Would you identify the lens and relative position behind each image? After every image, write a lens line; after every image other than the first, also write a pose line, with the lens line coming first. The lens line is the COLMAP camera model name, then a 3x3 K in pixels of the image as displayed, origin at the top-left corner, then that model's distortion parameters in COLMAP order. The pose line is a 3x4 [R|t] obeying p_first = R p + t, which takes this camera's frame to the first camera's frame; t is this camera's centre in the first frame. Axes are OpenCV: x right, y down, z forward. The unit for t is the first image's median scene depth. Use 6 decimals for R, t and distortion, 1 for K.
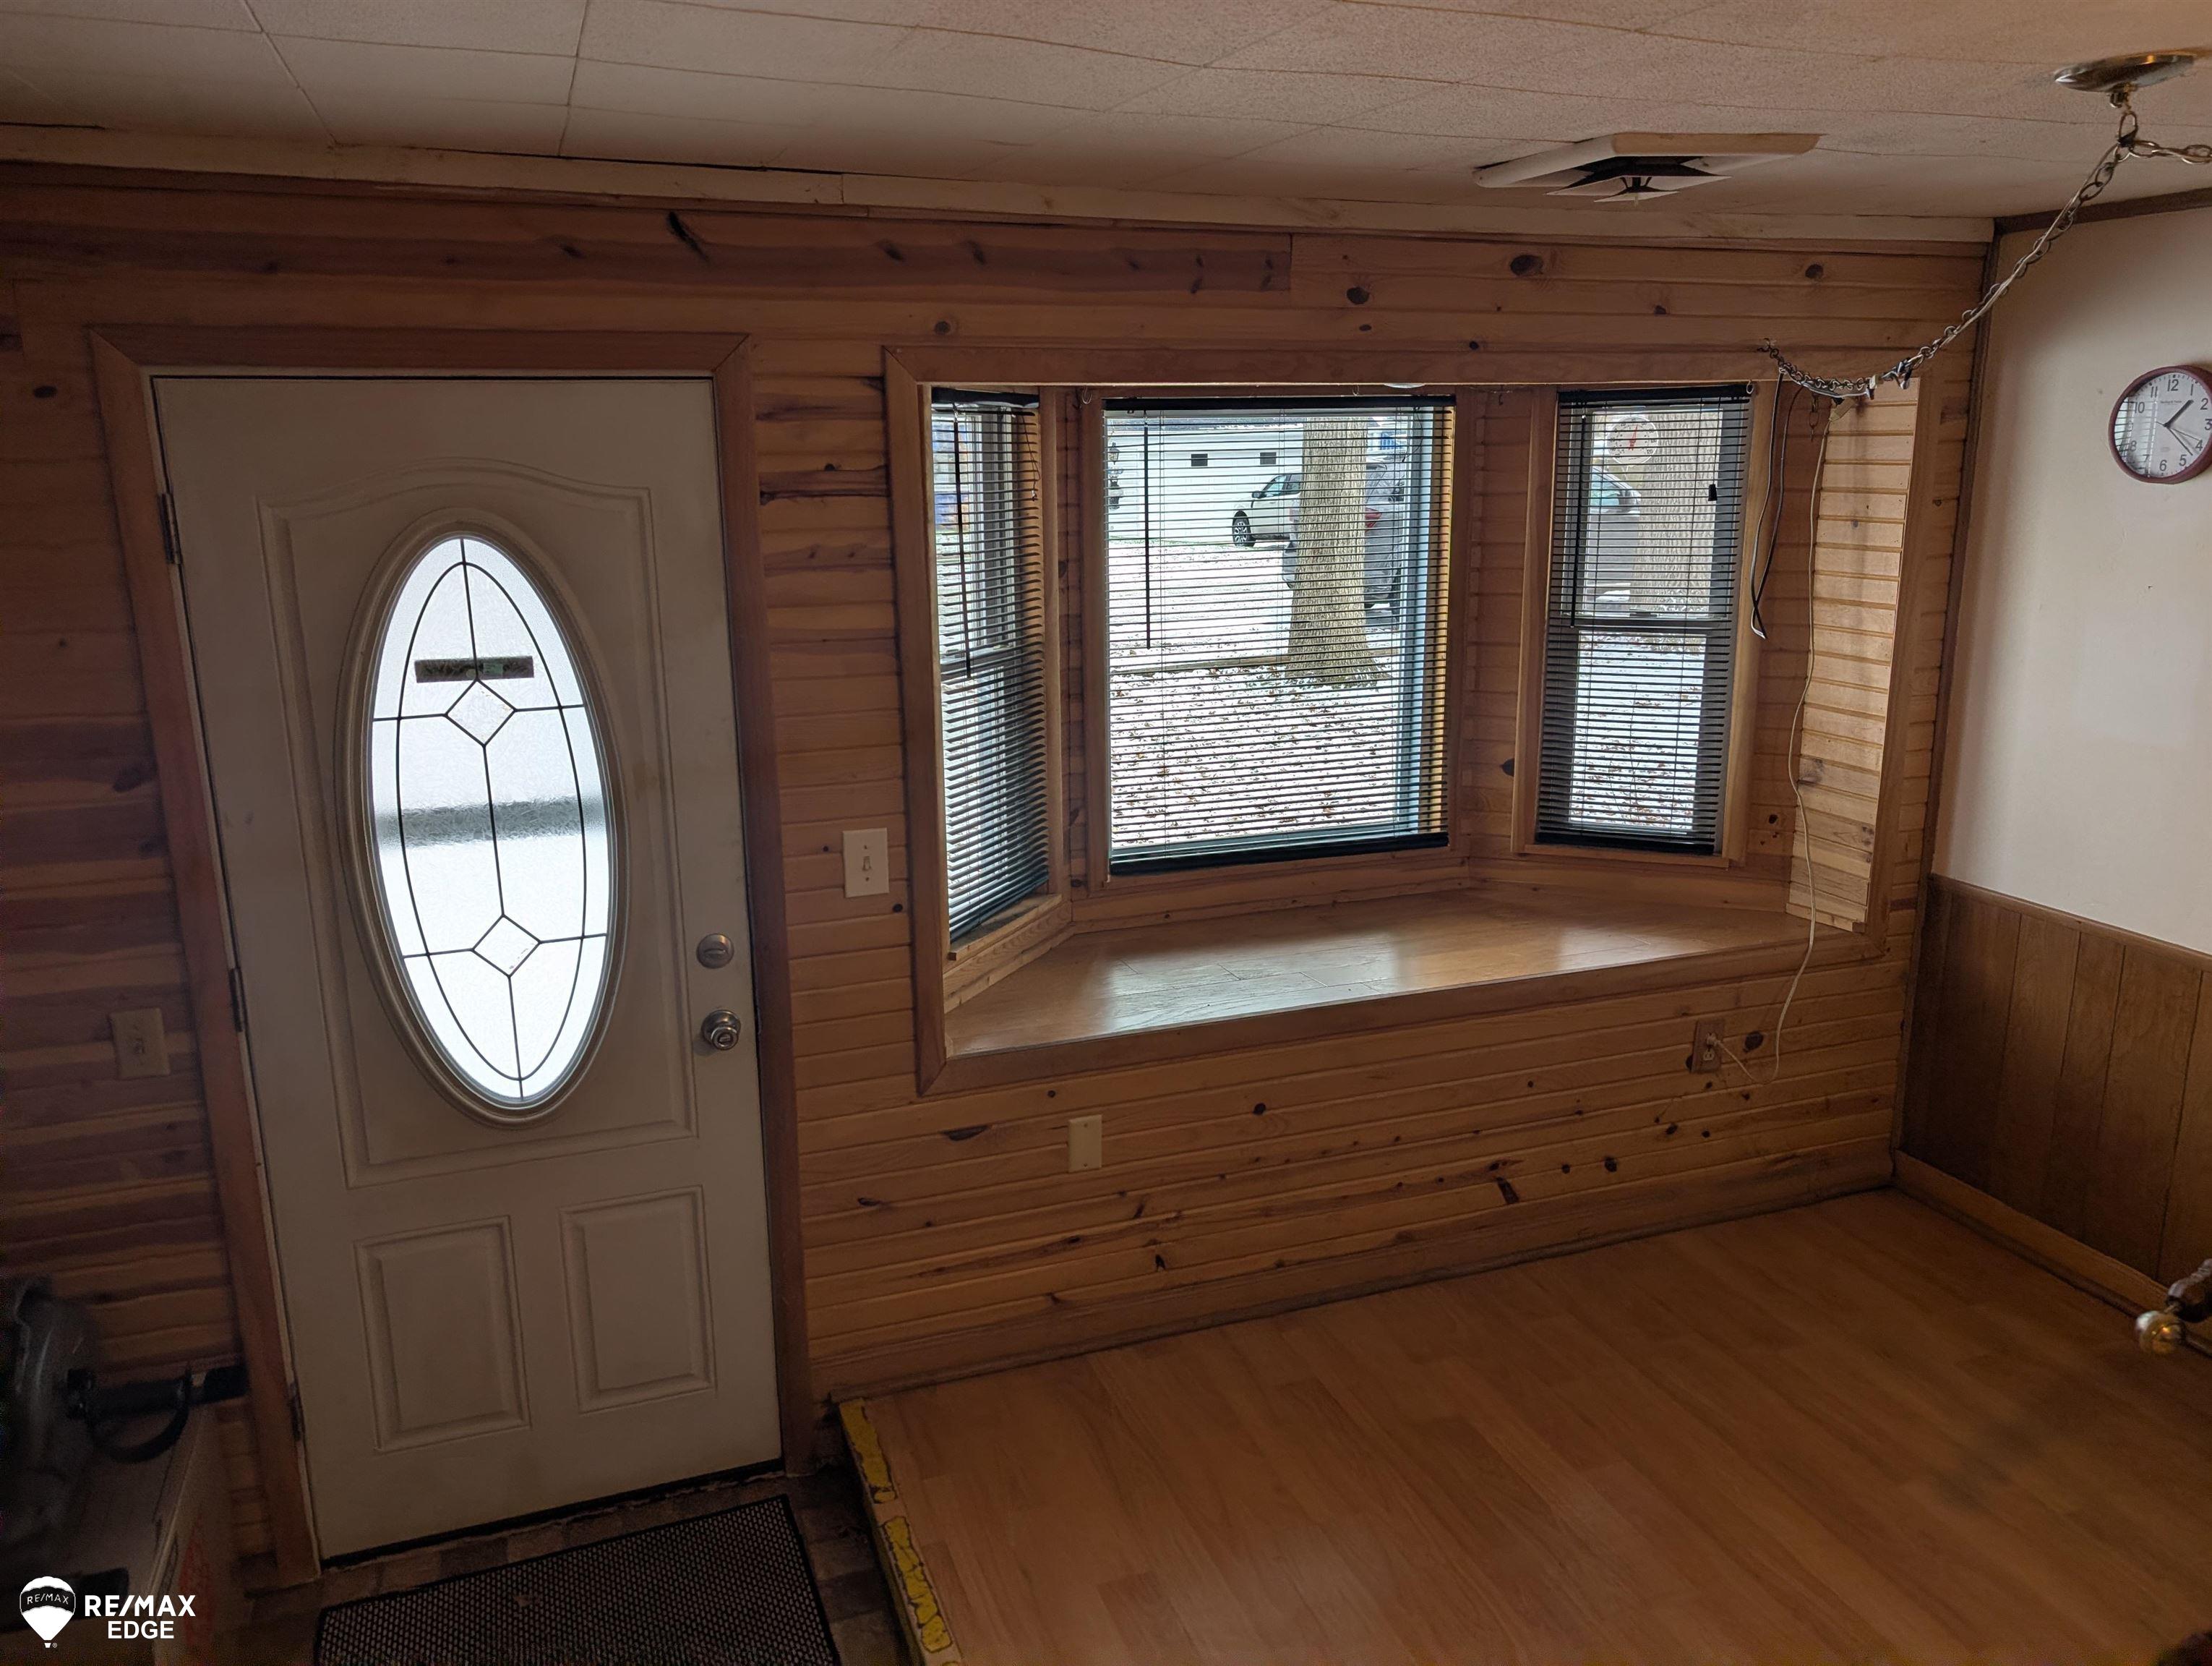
lens RADIAL K [[1606.6, 0, 1098.2], [0, 1606.6, 822.8], [0, 0, 1]] dist [0.029204, -0.010470]
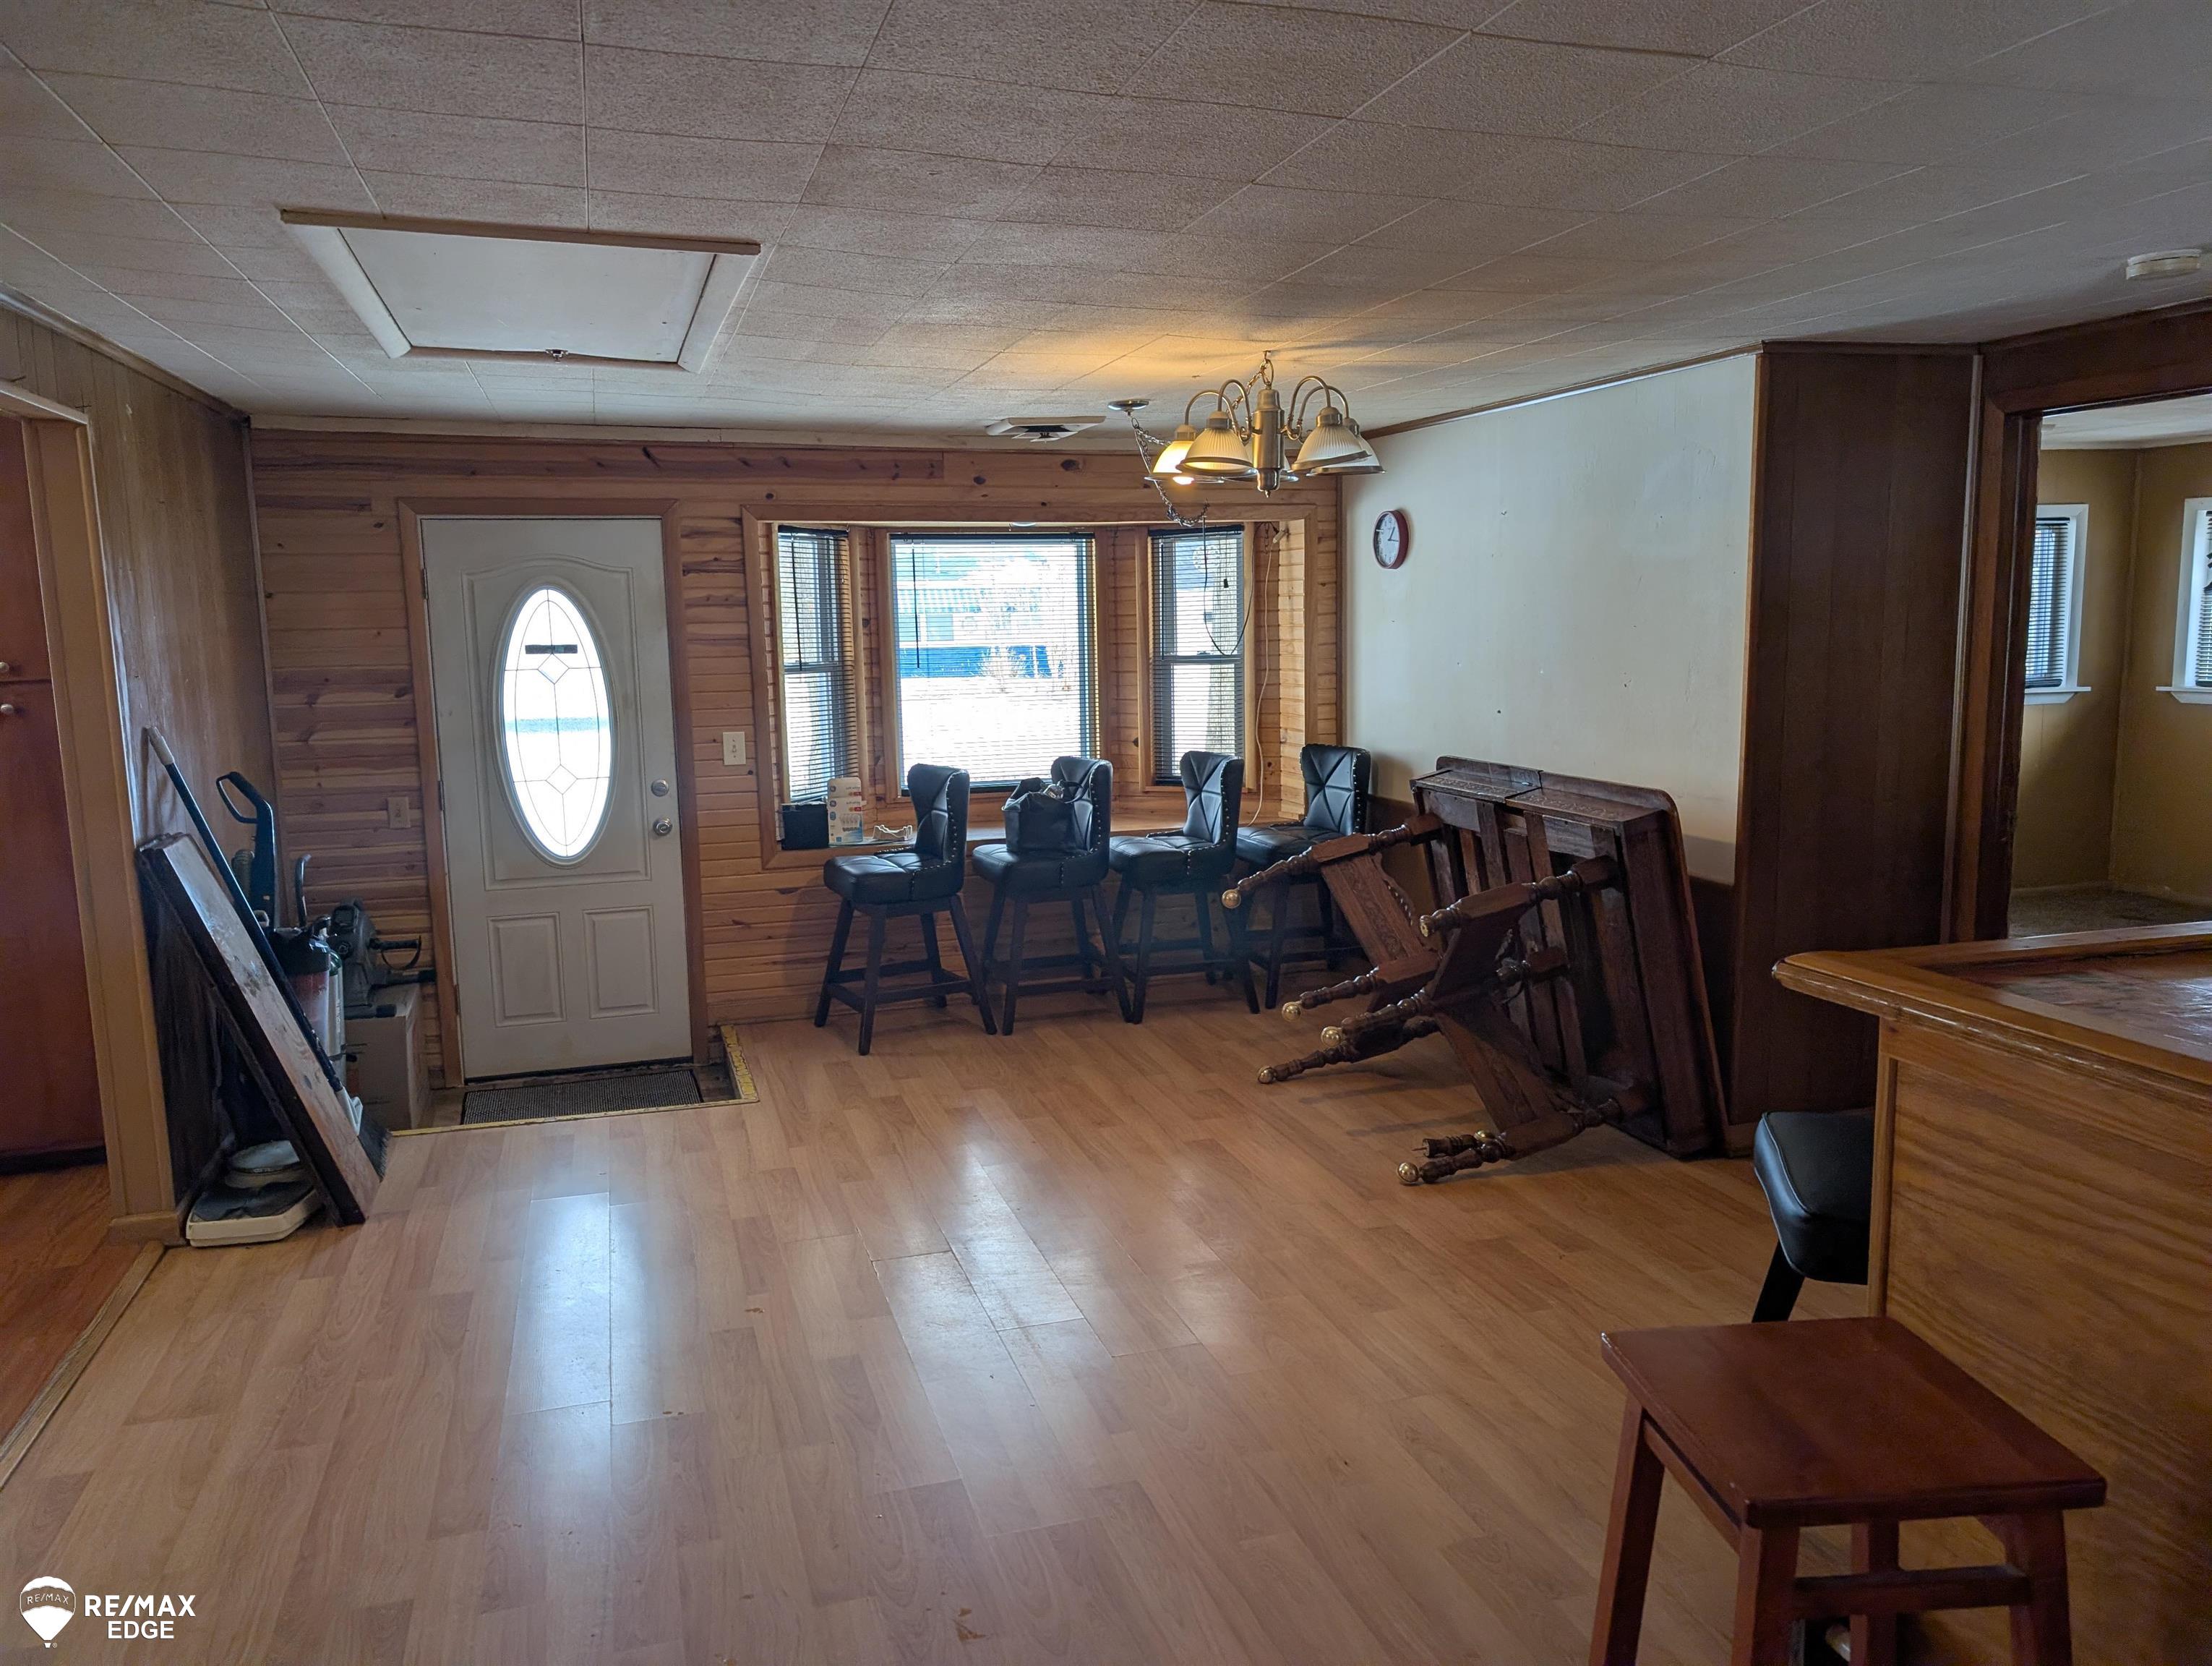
lens RADIAL K [[1606.6, 0, 1103.5], [0, 1606.6, 840.7], [0, 0, 1]] dist [0.029204, -0.010470]
pose [[0.999179, -0.000757, -0.040504, 0.422743], [-0.002939, 0.995835, -0.091123, 0.337266], [0.040404, 0.091168, 0.995016, -1.054172]]
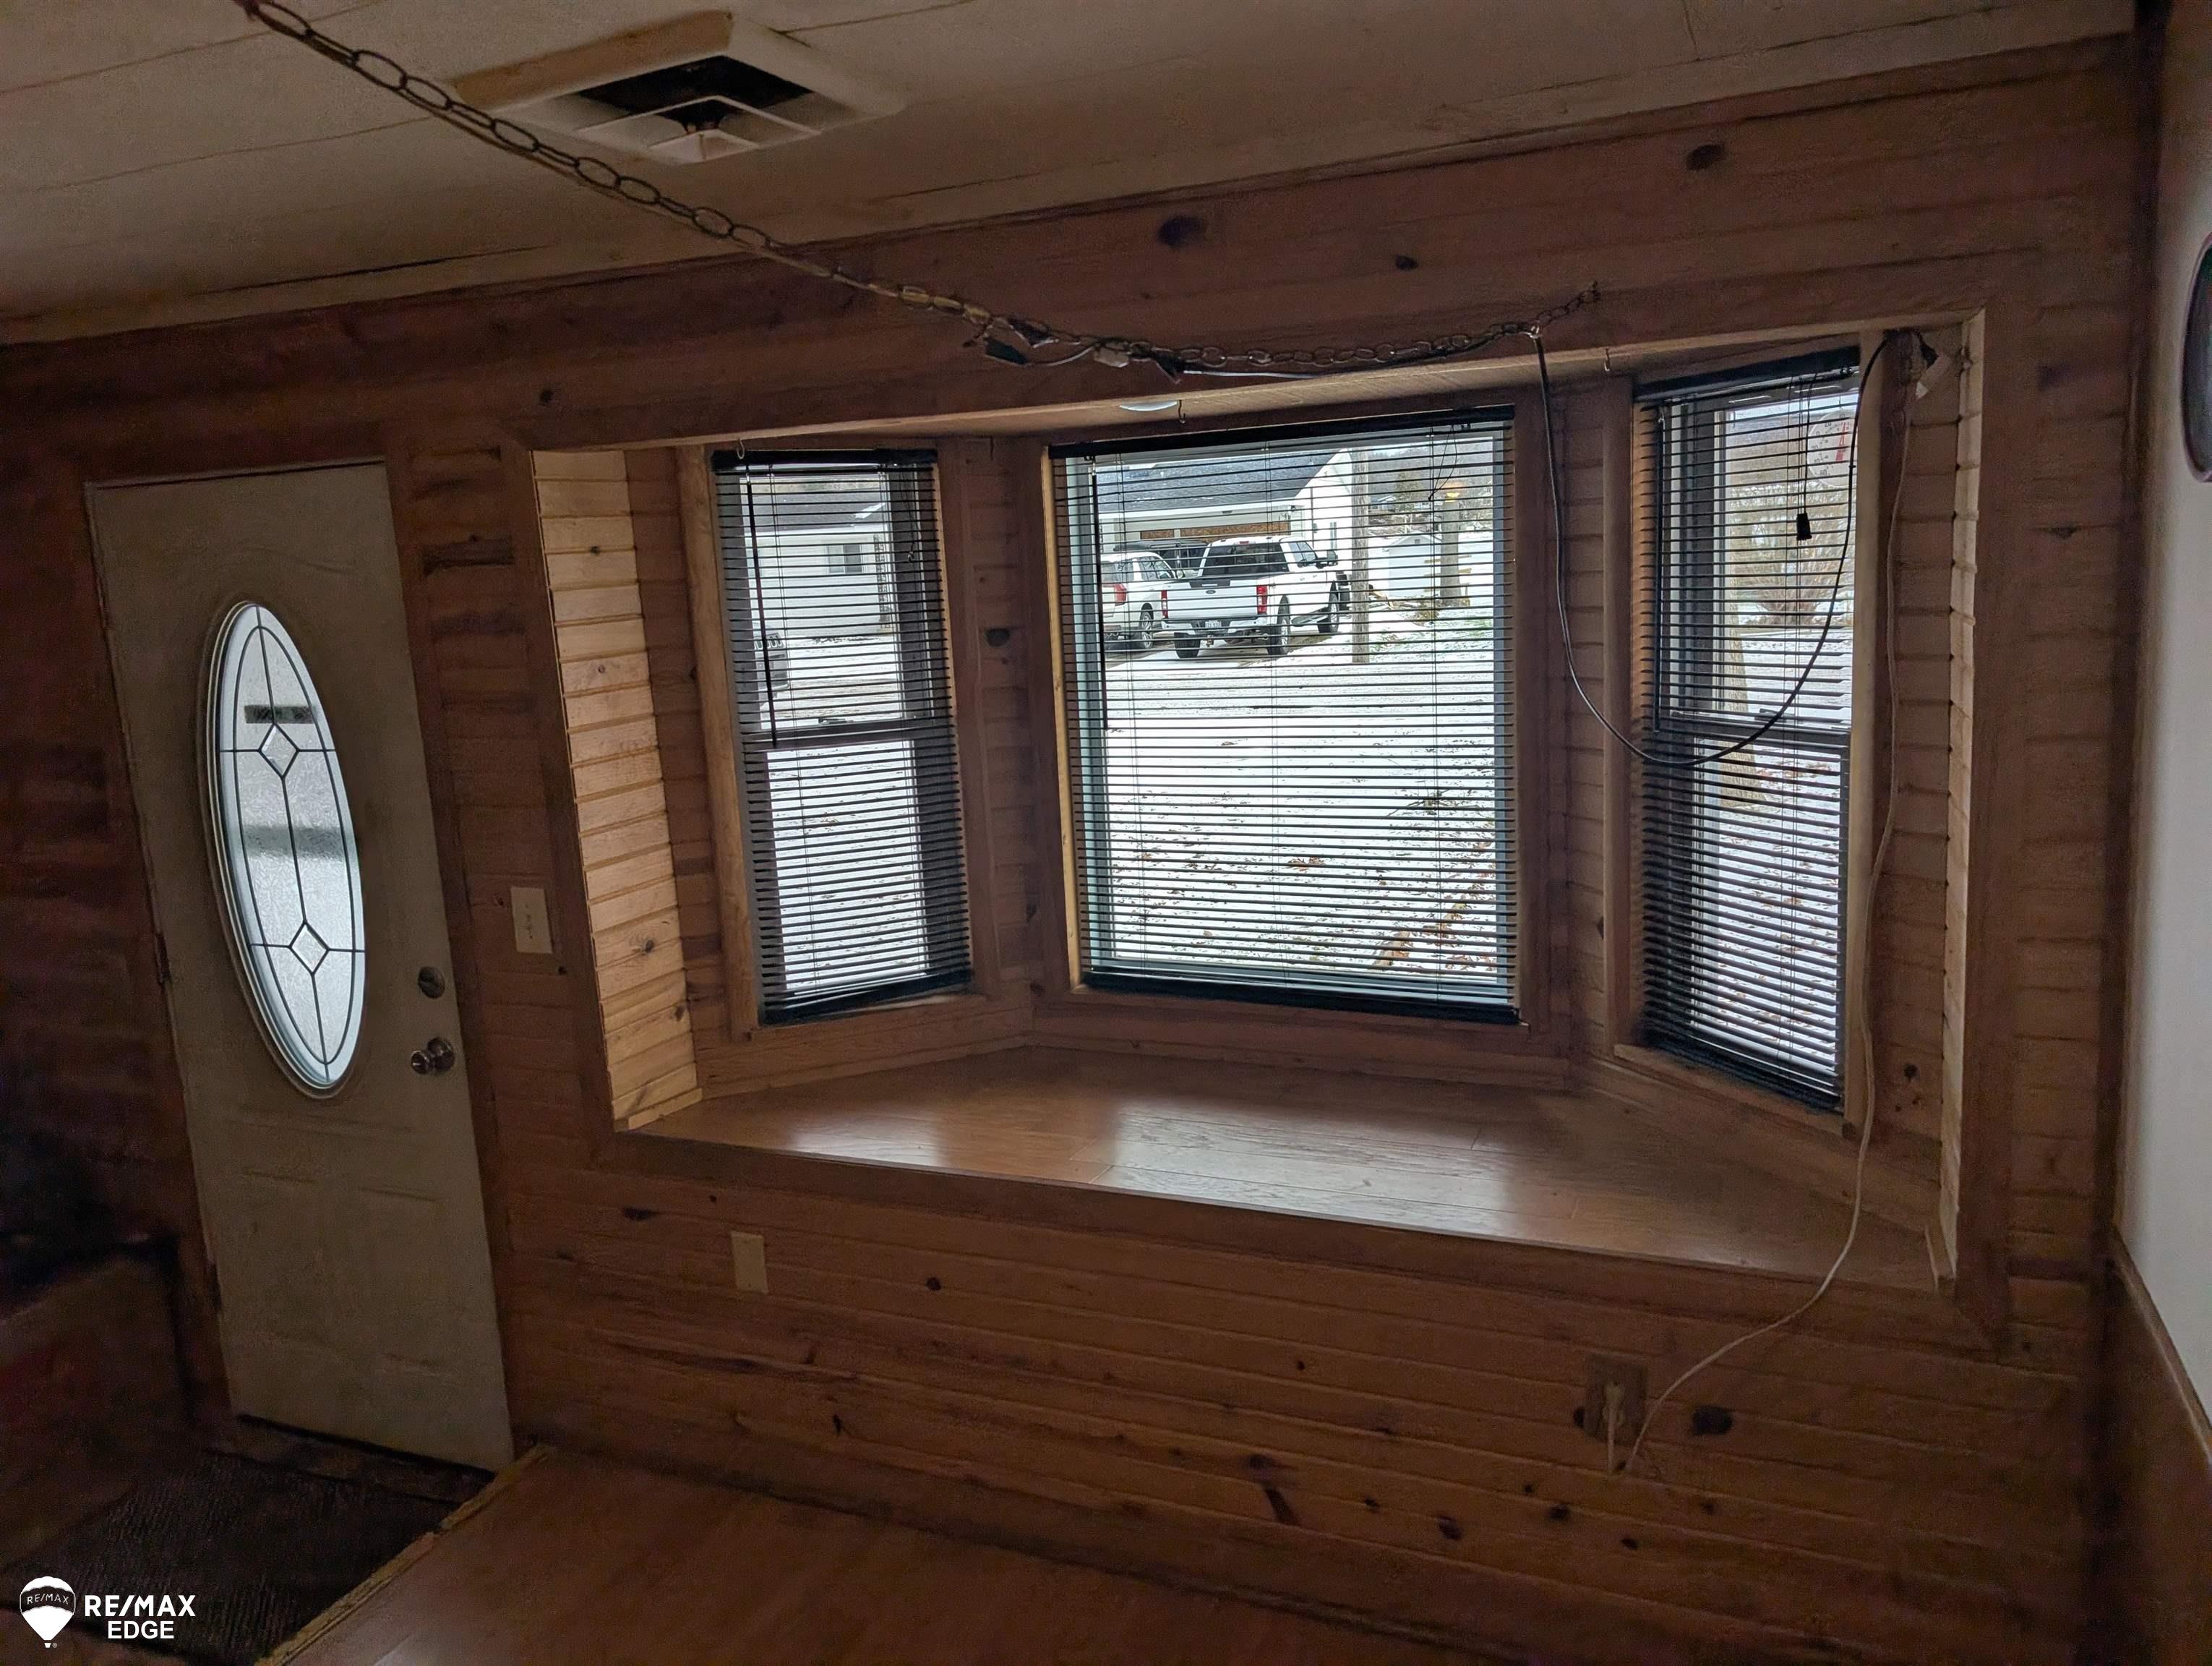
lens RADIAL K [[1606.6, 0, 1091.9], [0, 1606.6, 827.8], [0, 0, 1]] dist [0.029204, -0.010470]
pose [[0.727573, 0.091725, -0.679871, 0.820917], [-0.114093, 0.993398, 0.011927, -0.088070], [0.676476, 0.068891, 0.733235, 0.494503]]
